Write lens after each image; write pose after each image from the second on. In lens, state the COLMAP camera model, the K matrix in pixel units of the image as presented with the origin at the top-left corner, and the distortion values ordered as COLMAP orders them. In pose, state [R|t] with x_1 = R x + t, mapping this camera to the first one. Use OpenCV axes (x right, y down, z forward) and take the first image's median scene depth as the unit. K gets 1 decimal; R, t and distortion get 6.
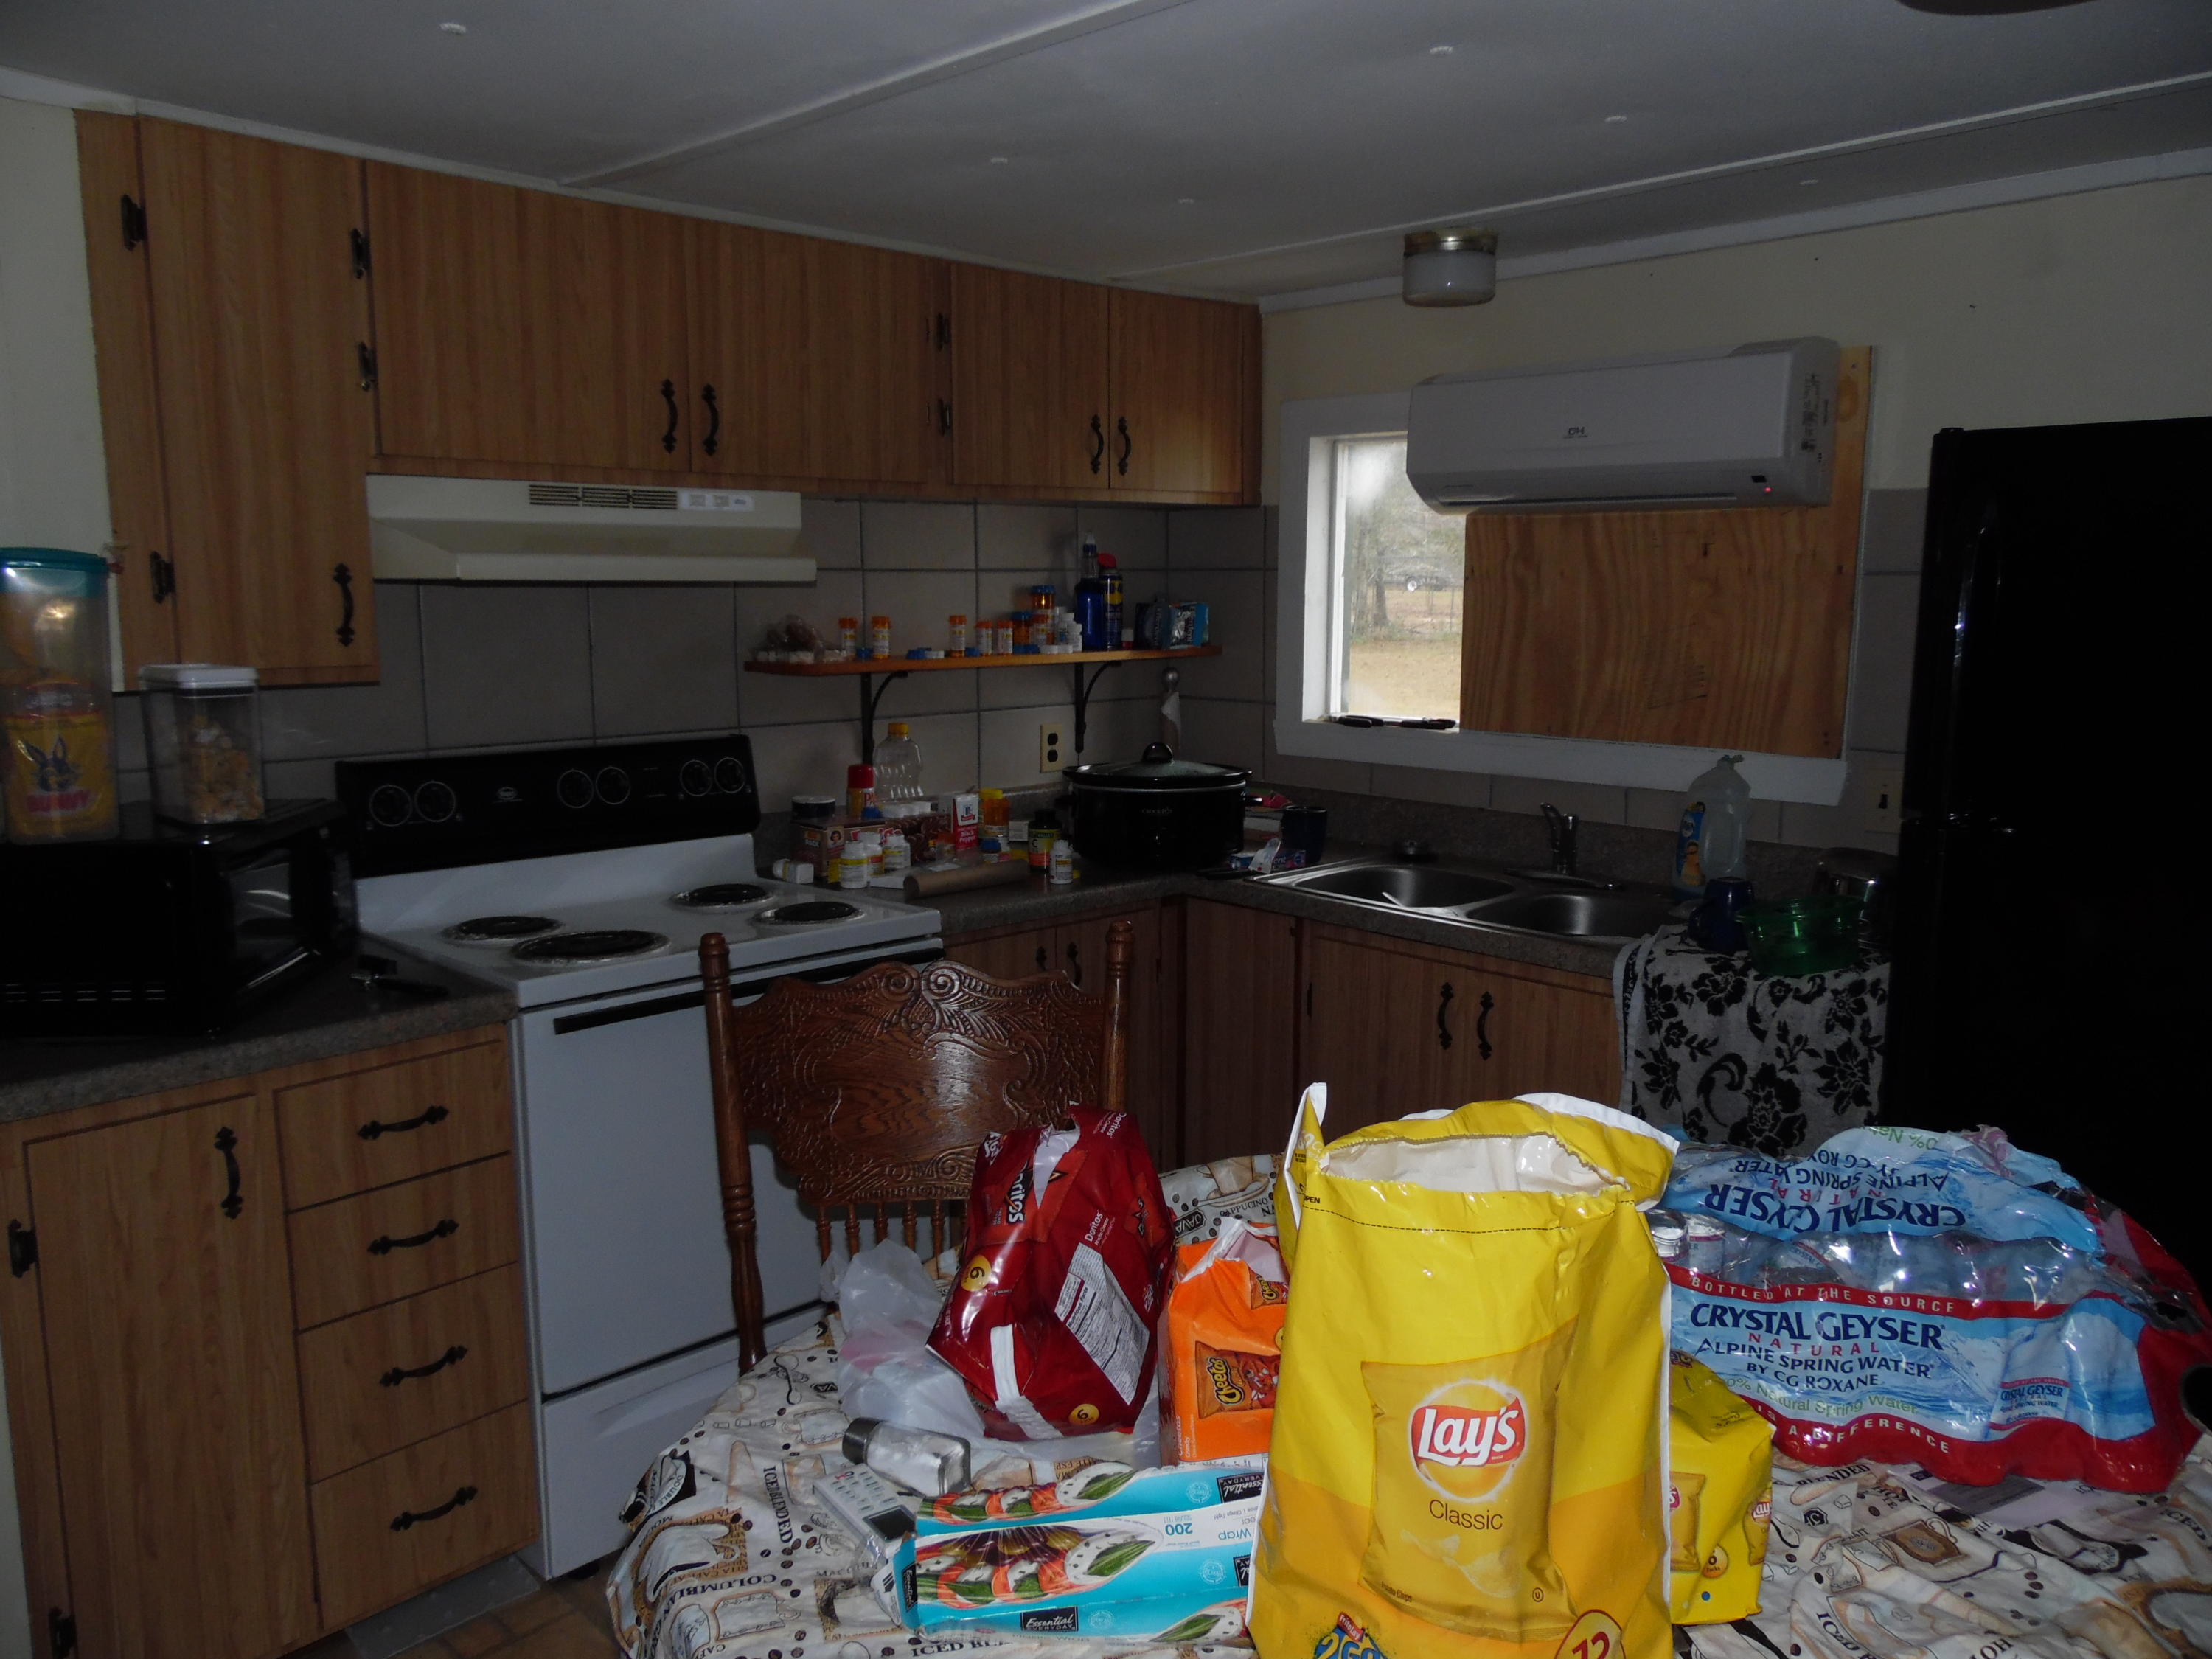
lens RADIAL K [[1608.0, 0, 1135.0], [0, 1608.0, 837.6], [0, 0, 1]] dist [-0.007539, 0.000231]
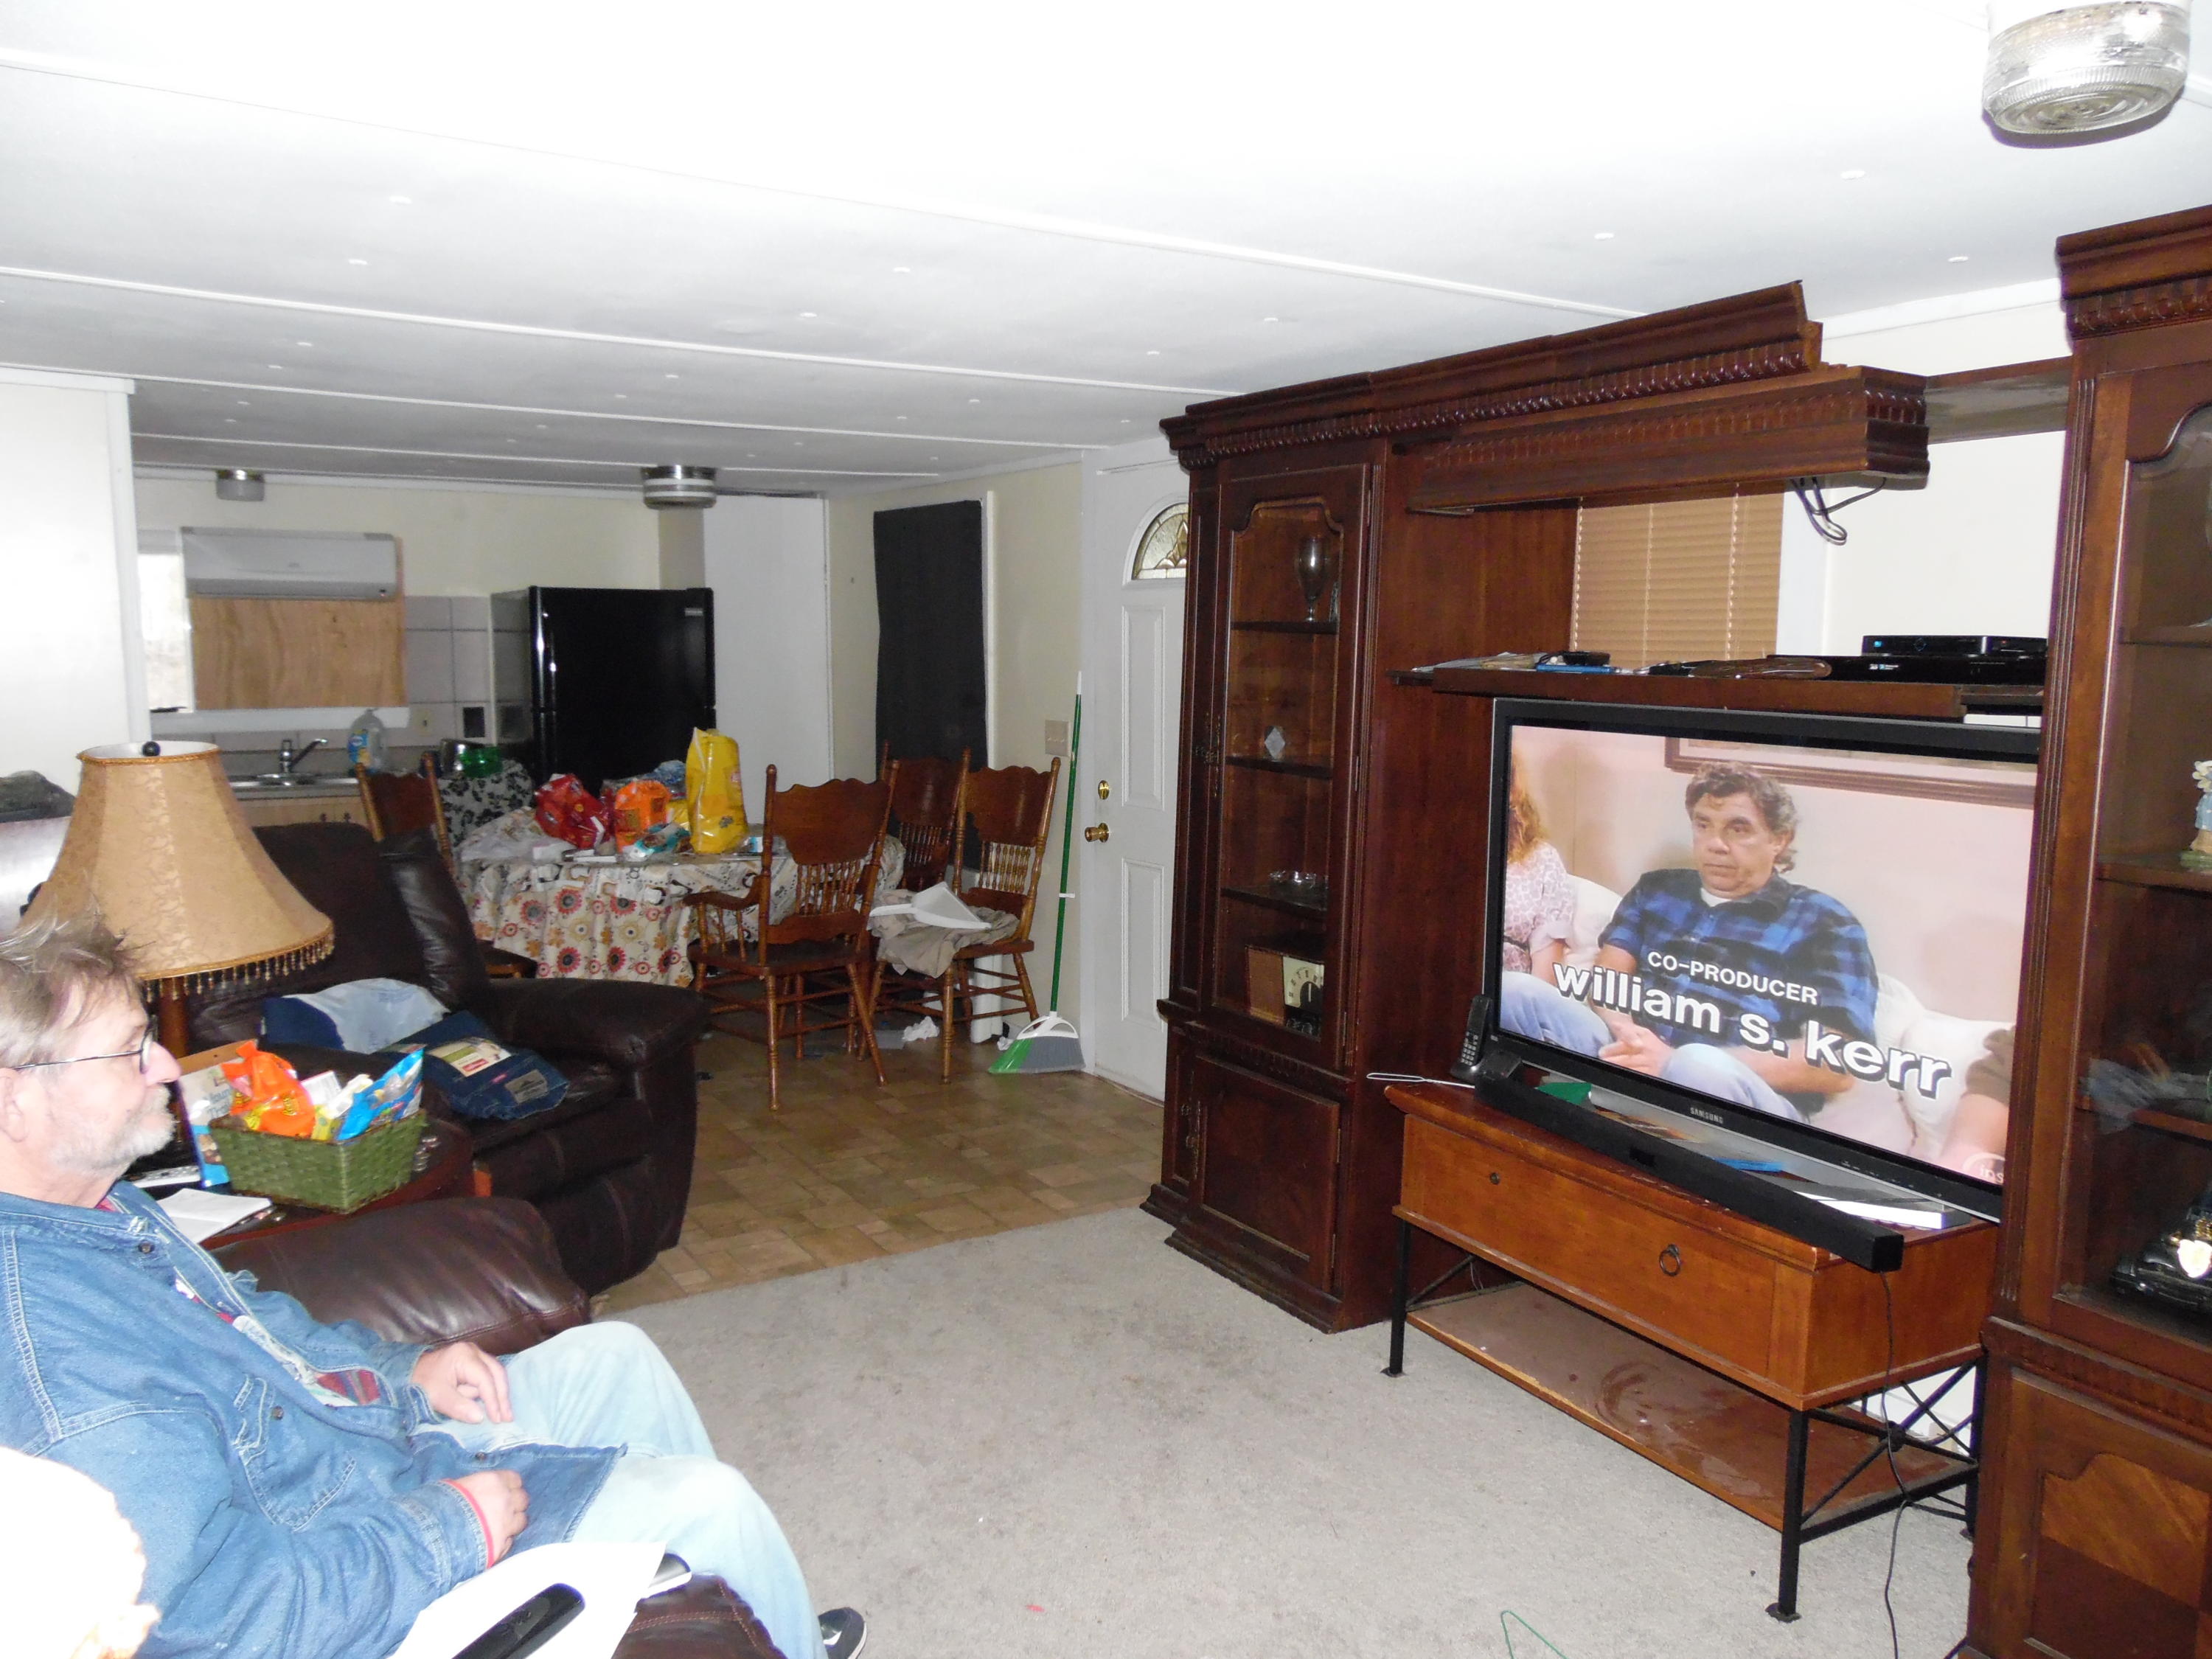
lens RADIAL K [[1608.0, 0, 1135.0], [0, 1608.0, 837.6], [0, 0, 1]] dist [-0.007539, 0.000231]
pose [[0.218904, -0.124160, 0.967815, -1.600764], [0.147963, 0.984625, 0.092850, 0.077873], [-0.964463, 0.122875, 0.233909, -0.557757]]
